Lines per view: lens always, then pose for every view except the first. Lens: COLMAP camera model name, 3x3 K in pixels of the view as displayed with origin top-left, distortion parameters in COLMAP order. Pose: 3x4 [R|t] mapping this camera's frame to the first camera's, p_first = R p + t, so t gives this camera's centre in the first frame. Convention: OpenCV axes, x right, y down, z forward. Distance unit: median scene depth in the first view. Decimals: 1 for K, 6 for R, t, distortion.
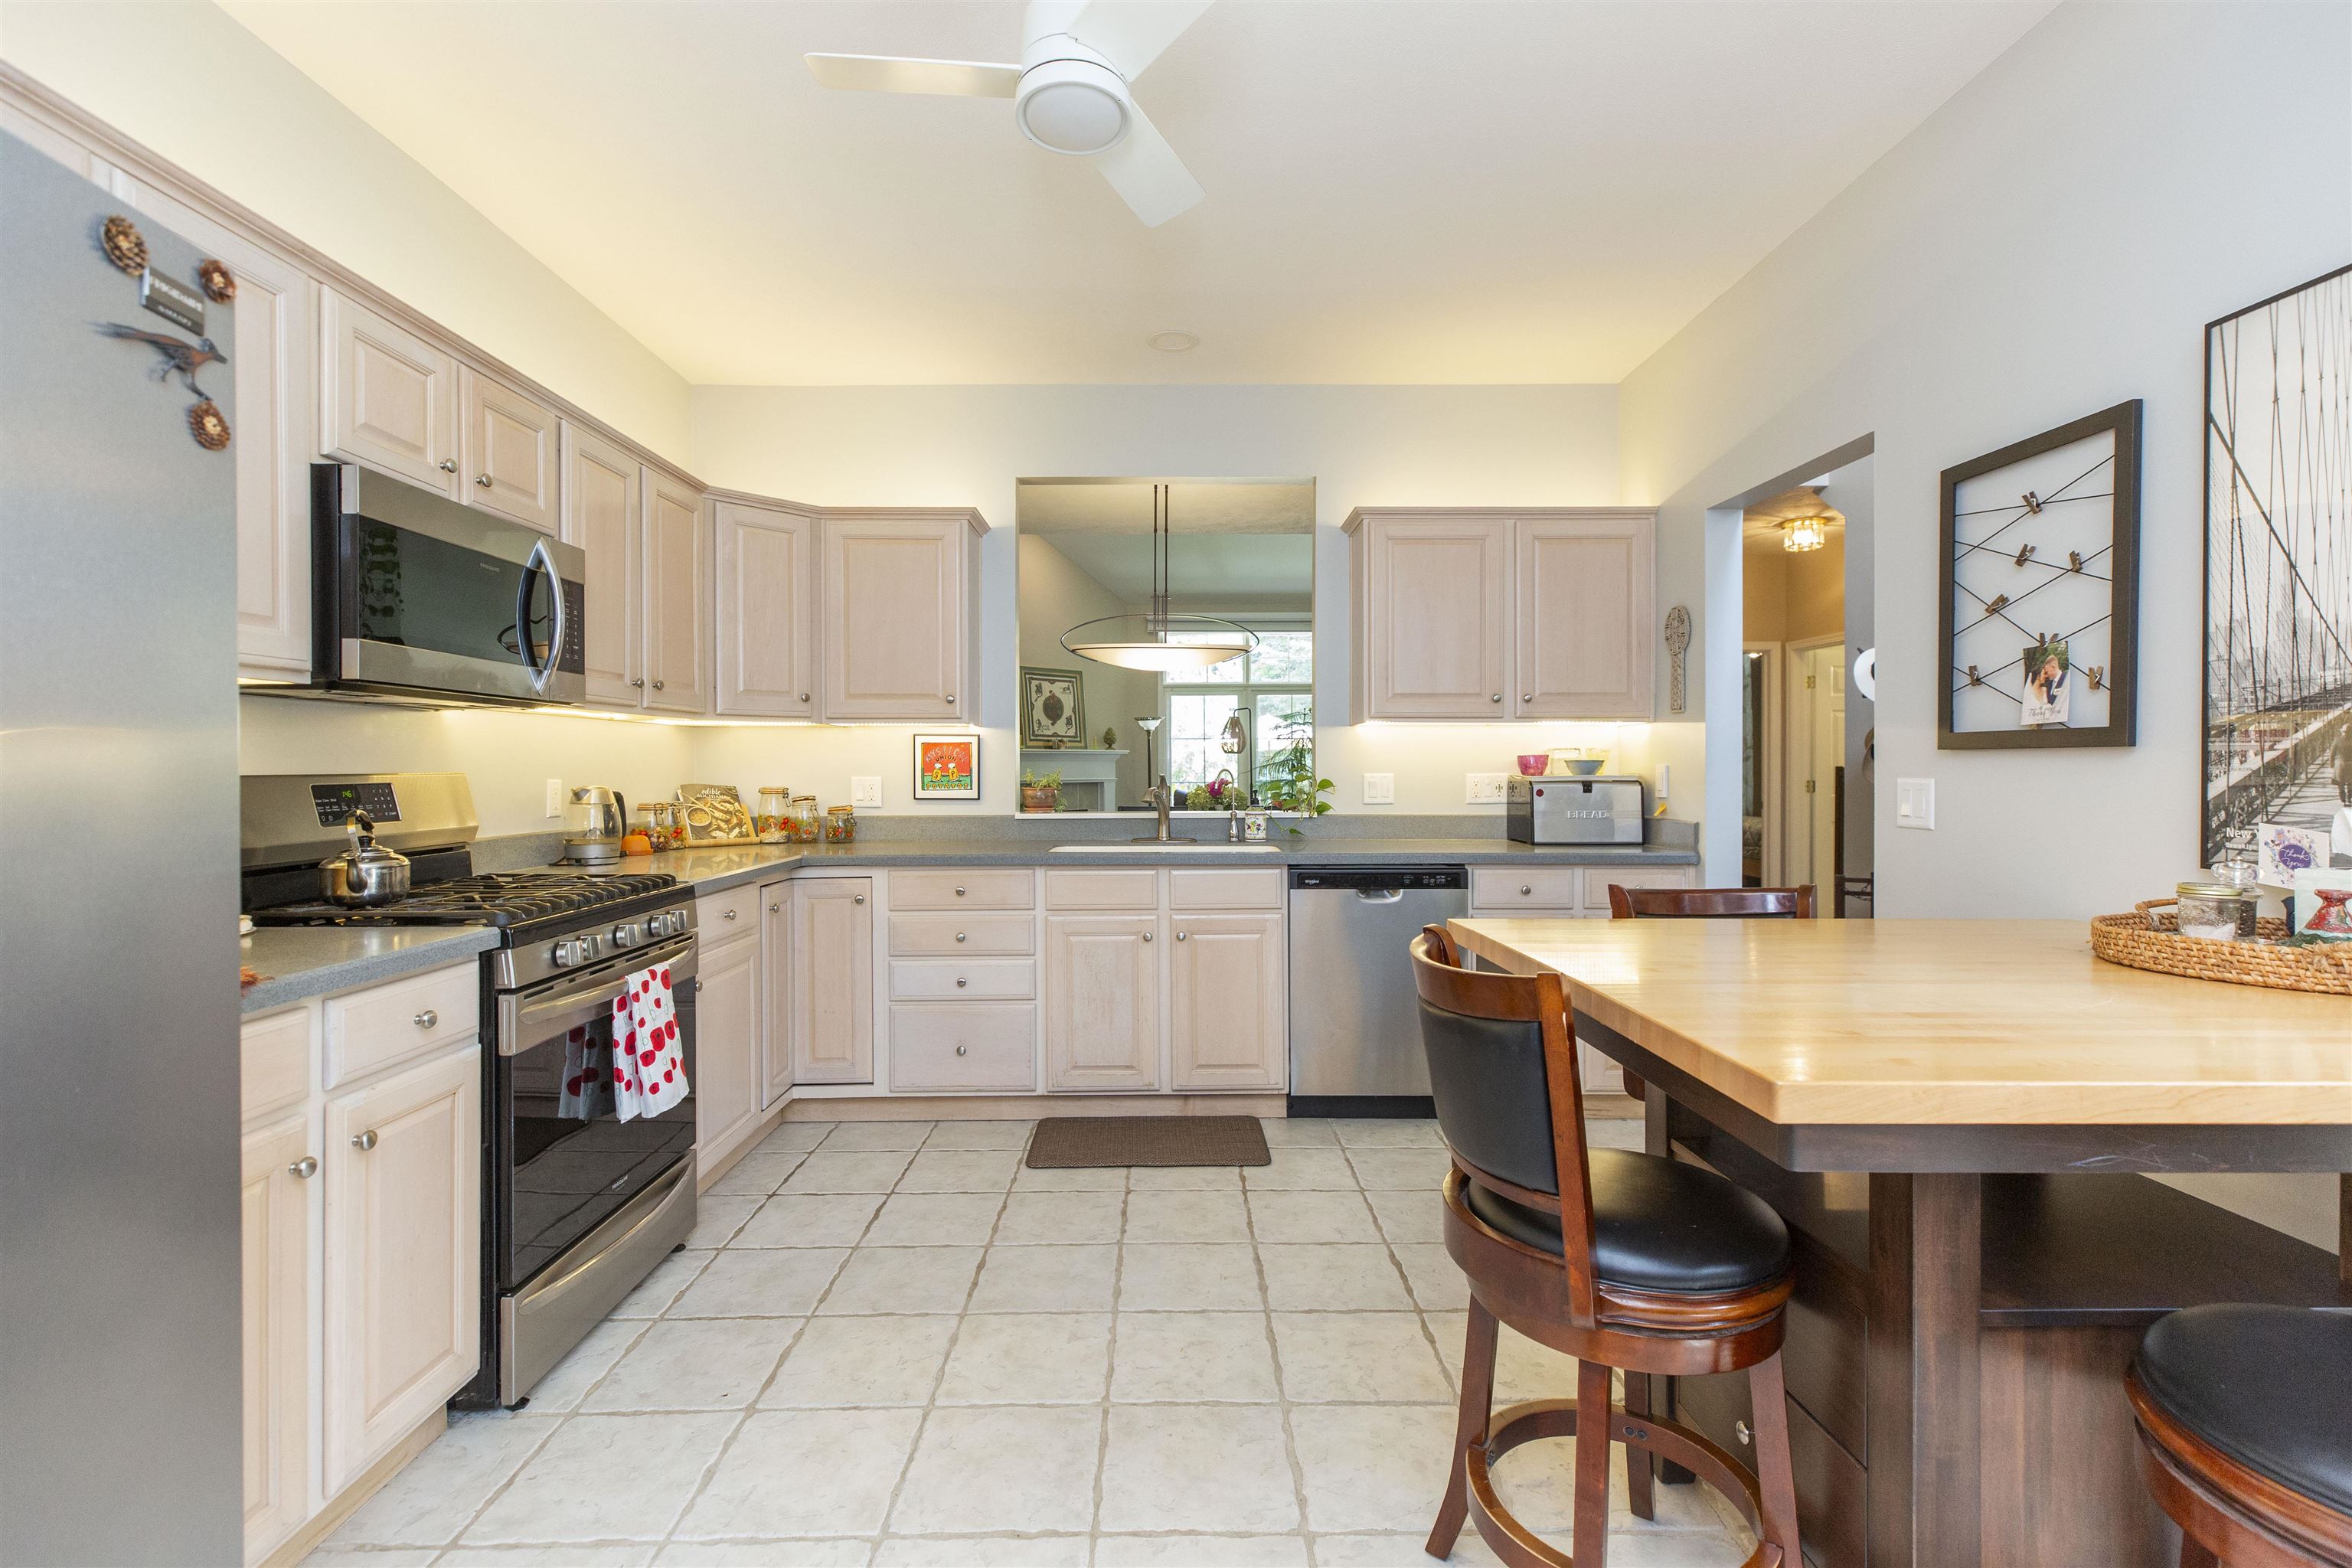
lens RADIAL K [[1052.9, 0, 1171.3], [0, 1052.9, 775.3], [0, 0, 1]] dist [-0.001703, -0.000358]
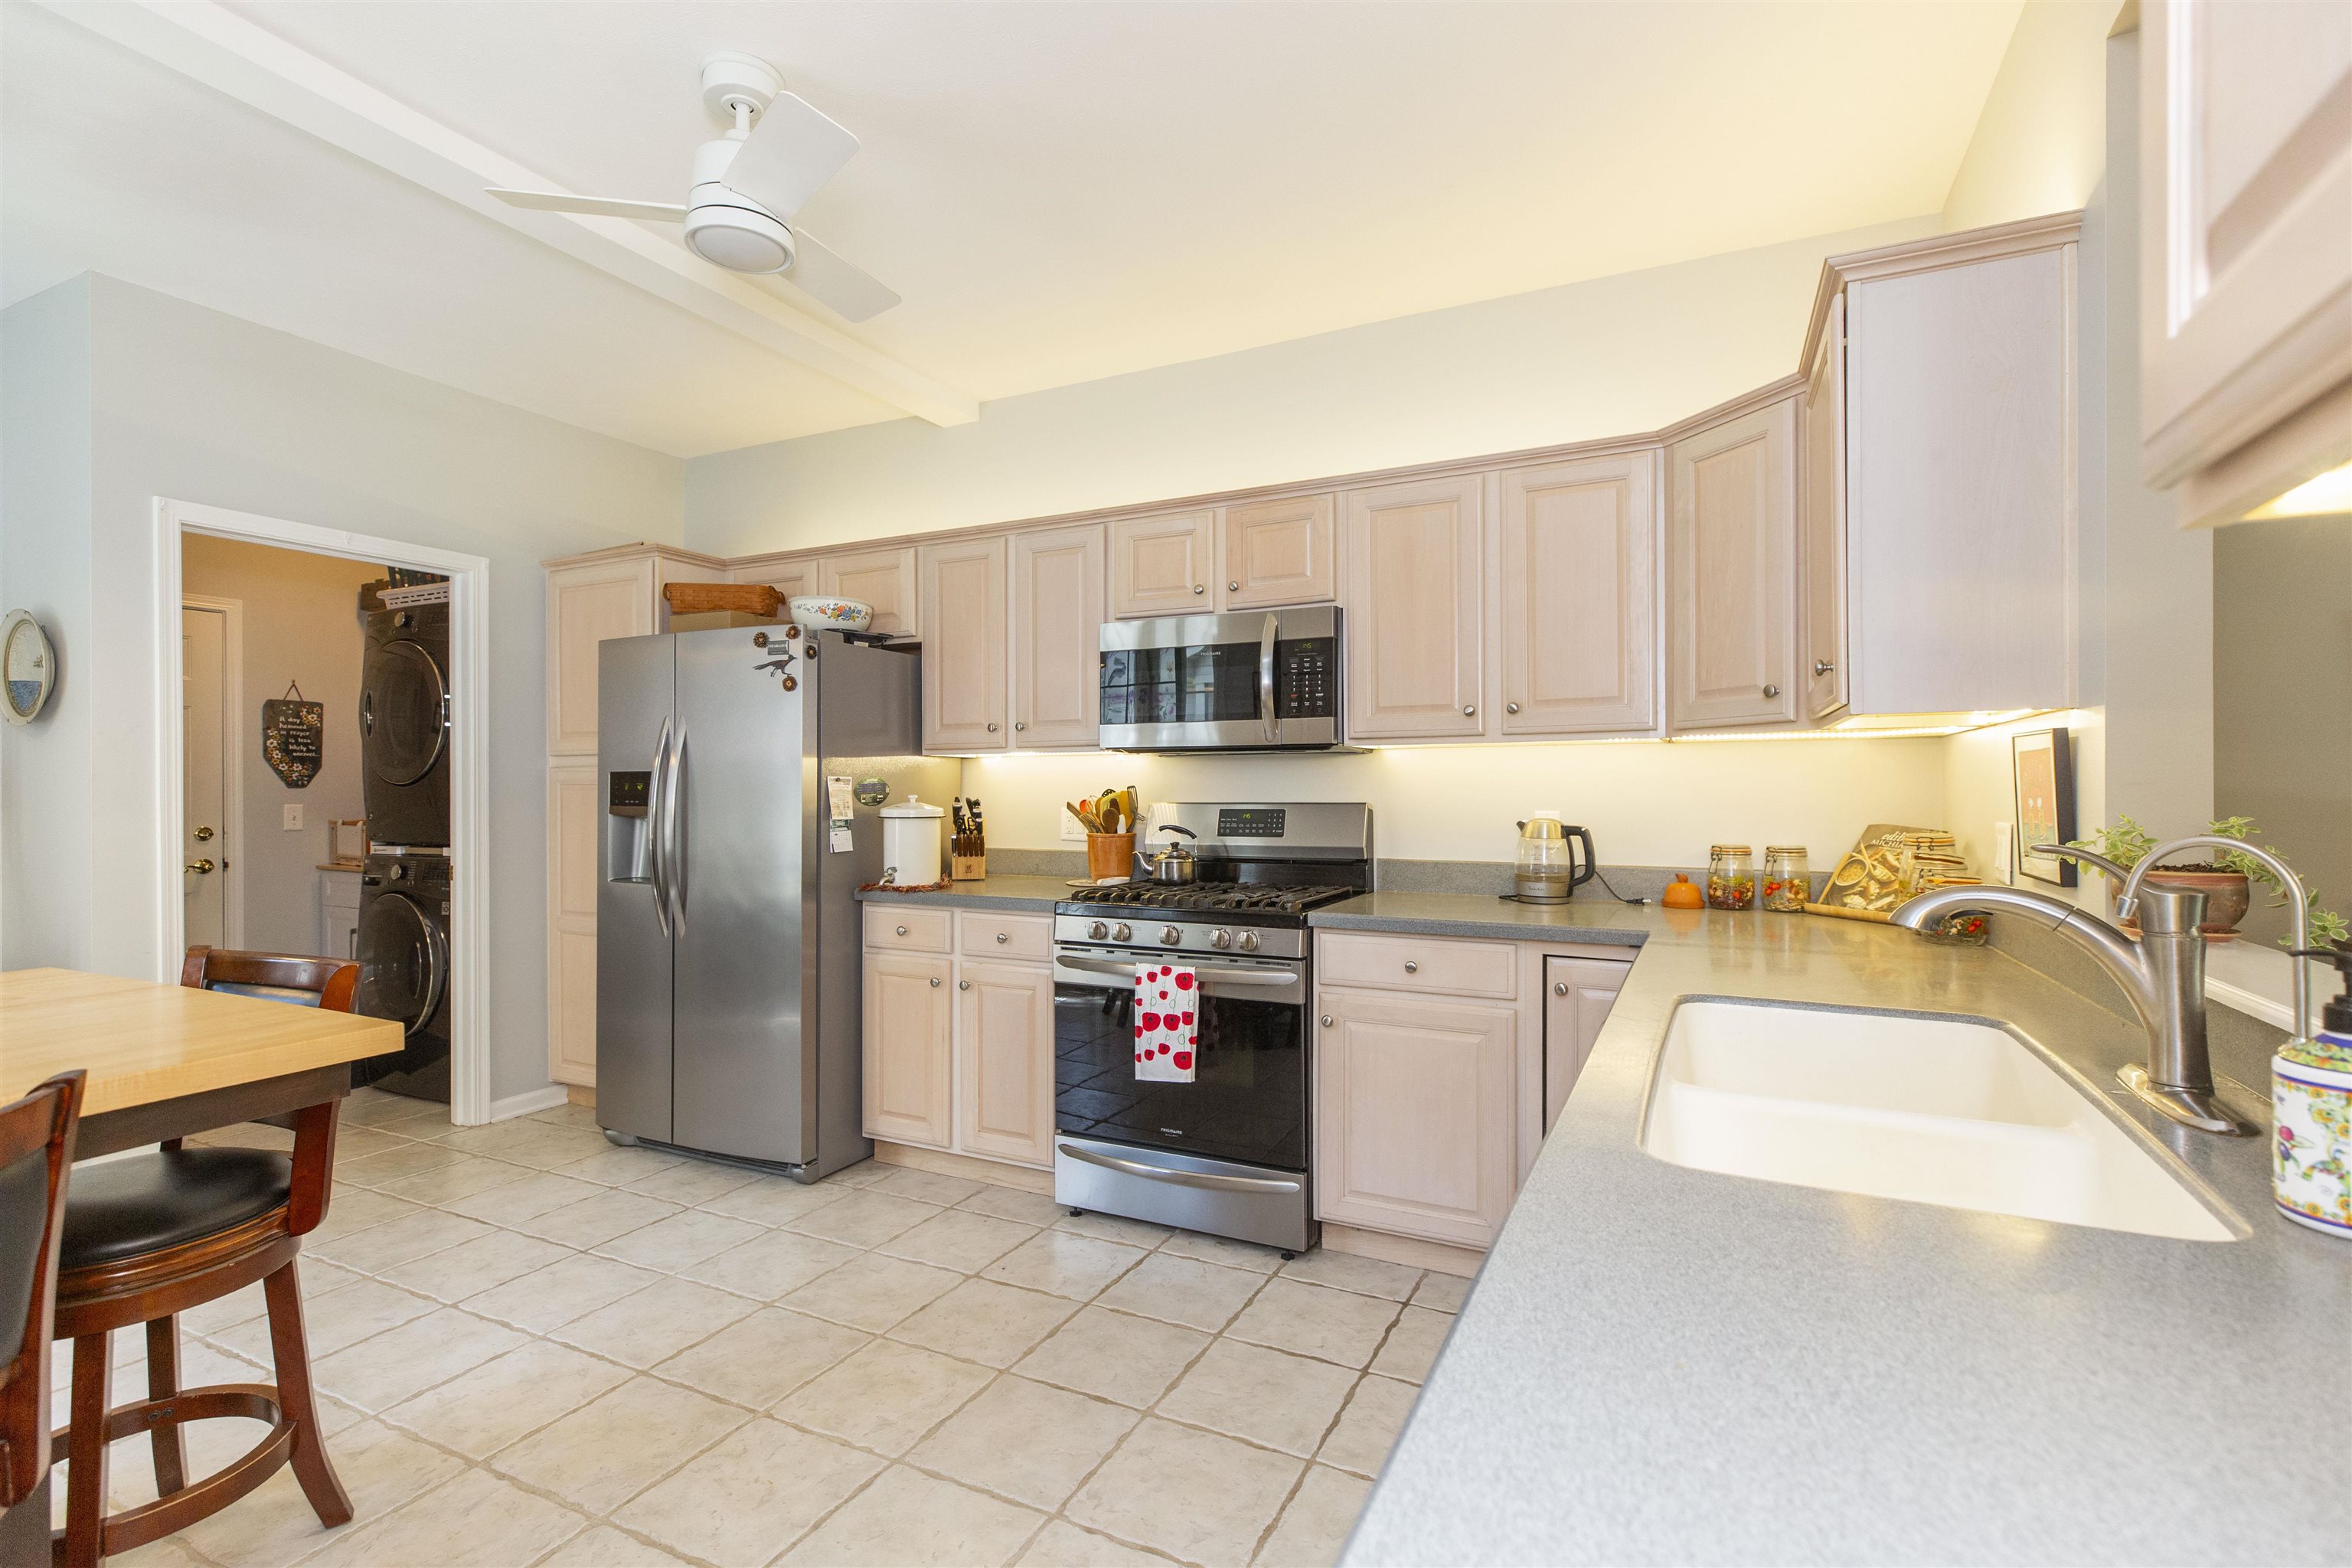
lens RADIAL K [[1051.3, 0, 1191.7], [0, 1051.3, 767.0], [0, 0, 1]] dist [0.007726, -0.000592]
pose [[-0.430567, -0.013794, -0.902453, 0.721665], [-0.005326, 0.999905, -0.012742, -0.035699], [0.902543, -0.000679, -0.430599, 1.868469]]
